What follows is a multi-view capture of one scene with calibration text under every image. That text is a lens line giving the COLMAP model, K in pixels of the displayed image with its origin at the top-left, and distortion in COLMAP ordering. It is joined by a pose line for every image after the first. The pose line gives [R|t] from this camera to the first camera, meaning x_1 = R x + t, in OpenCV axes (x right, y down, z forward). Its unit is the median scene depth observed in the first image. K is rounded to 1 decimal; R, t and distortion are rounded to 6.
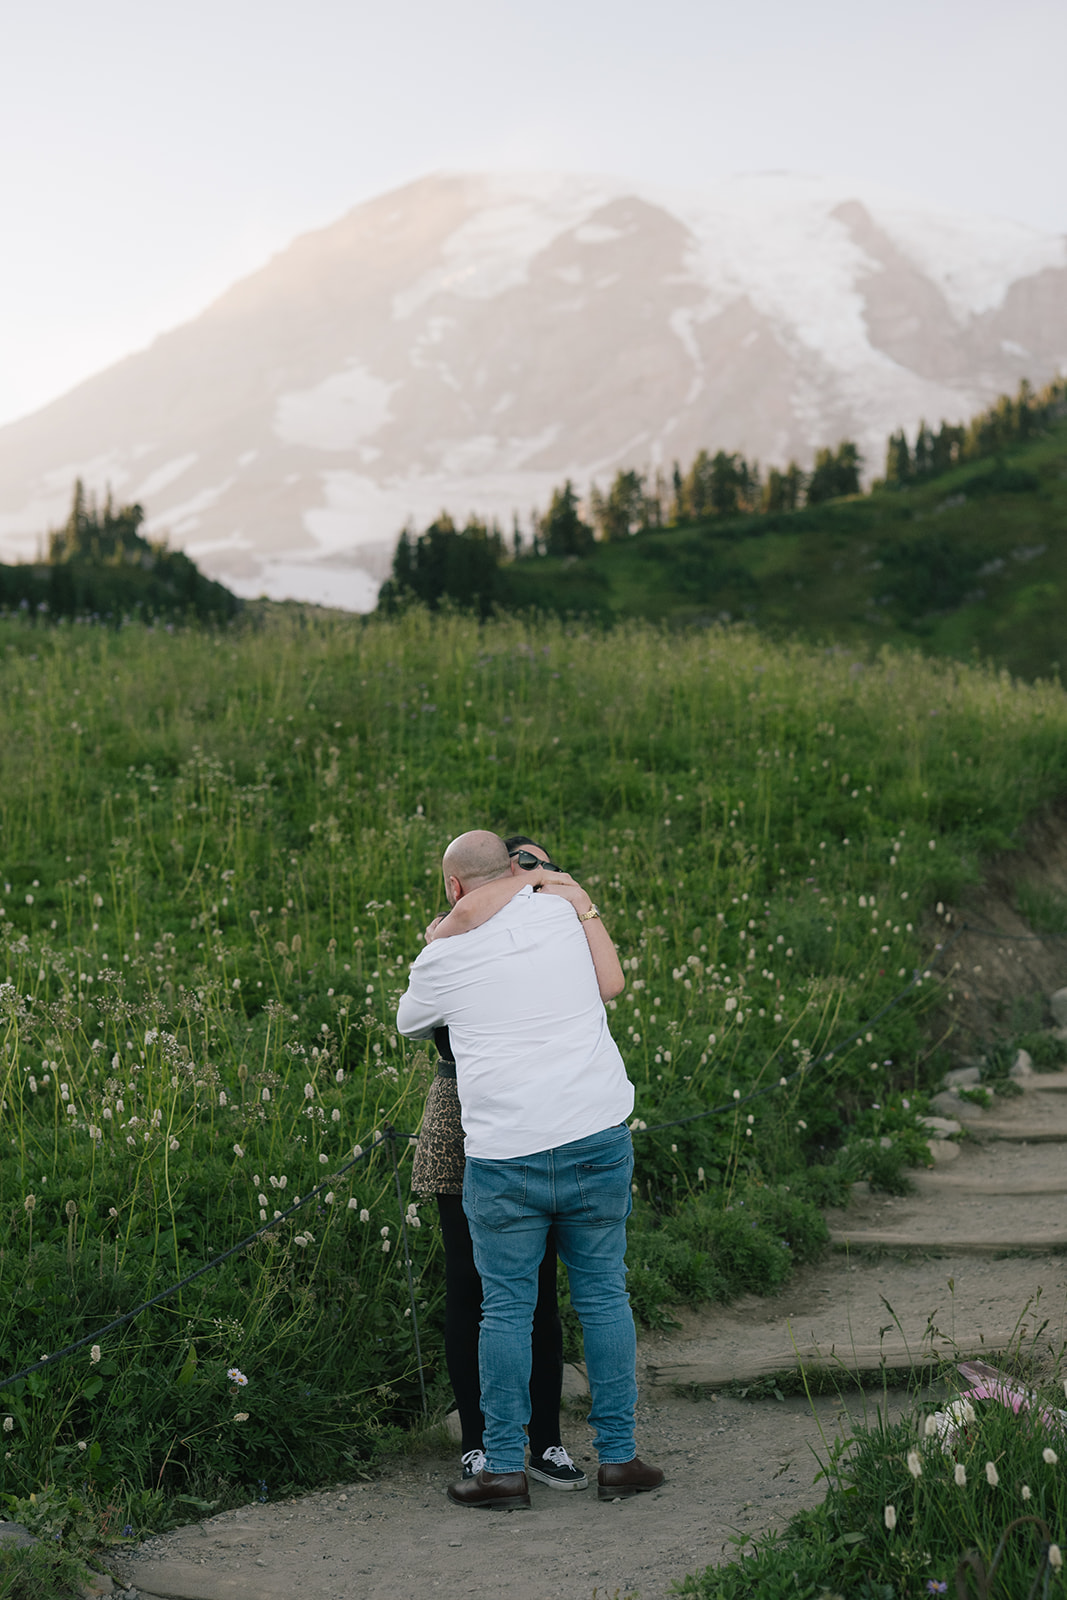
lens RADIAL K [[2836.1, 0, 533.5], [0, 2836.1, 800.0], [0, 0, 1]] dist [-0.000649, -0.012653]
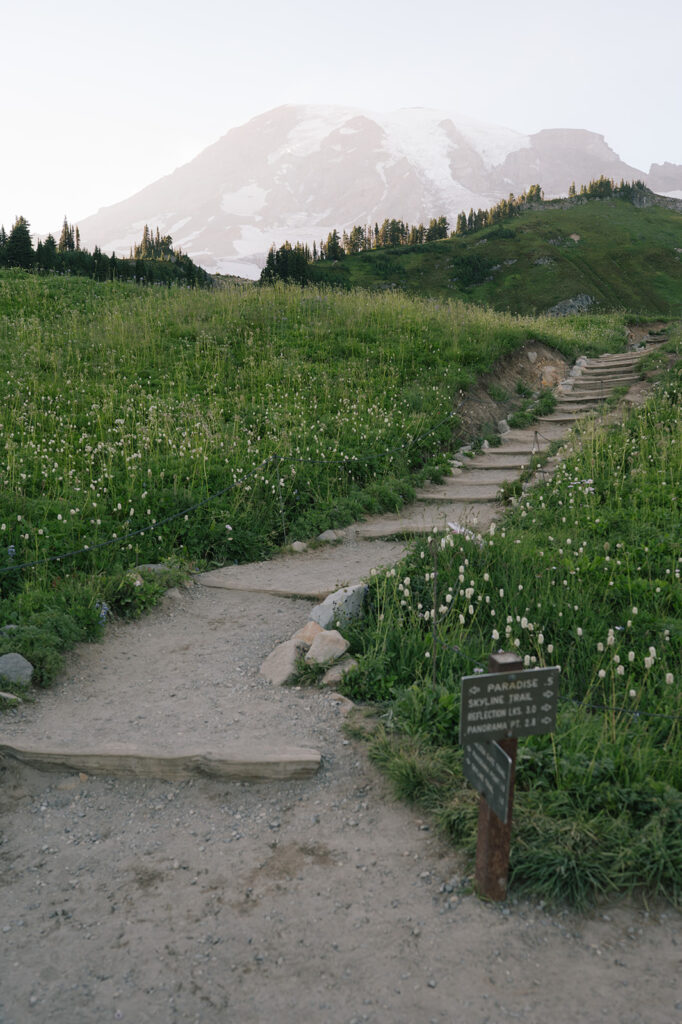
lens RADIAL K [[1063.7, 0, 341.0], [0, 1063.7, 512.0], [0, 0, 1]] dist [0.009274, 0.011182]
pose [[0.999667, 0.013652, 0.021894, -0.001128], [-0.016709, 0.989120, 0.146156, 0.002319], [-0.019660, -0.146473, 0.989019, -0.077037]]
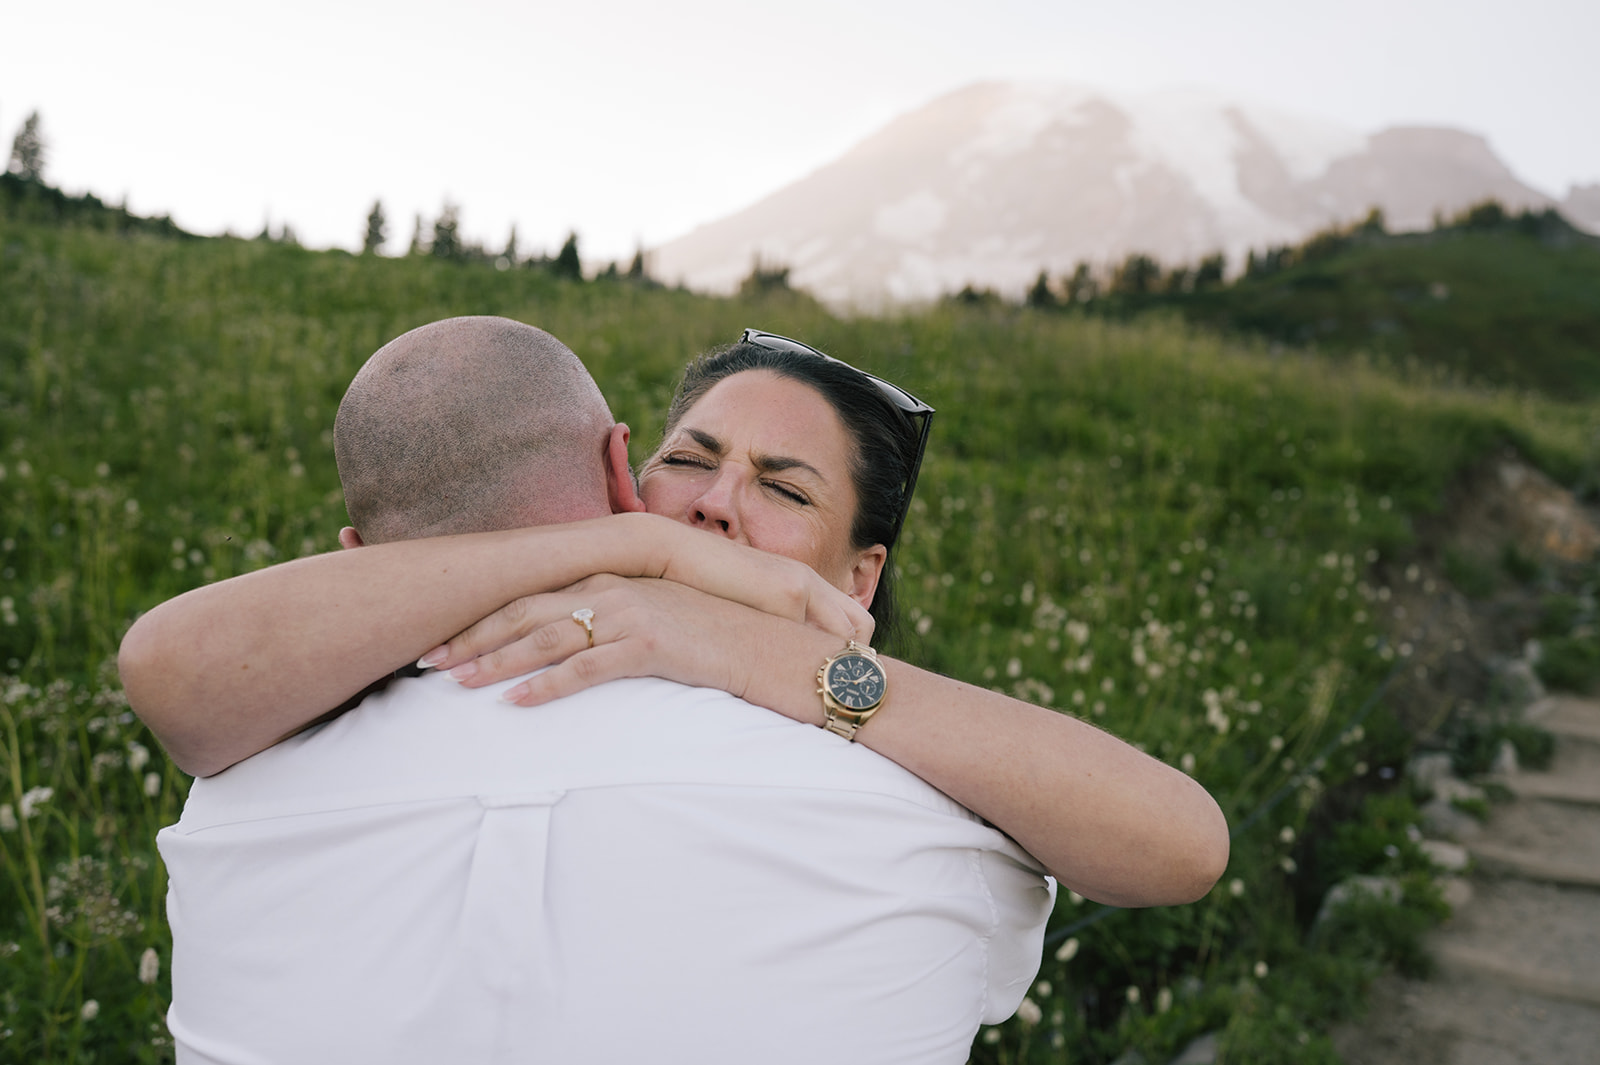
lens RADIAL K [[1662.0, 0, 800.0], [0, 1662.0, 532.5], [0, 0, 1]] dist [0.009274, 0.011182]
pose [[0.989583, 0.076731, -0.121815, 0.008339], [-0.070595, 0.996047, 0.053920, 0.007436], [0.125470, -0.044759, 0.991087, 0.339388]]
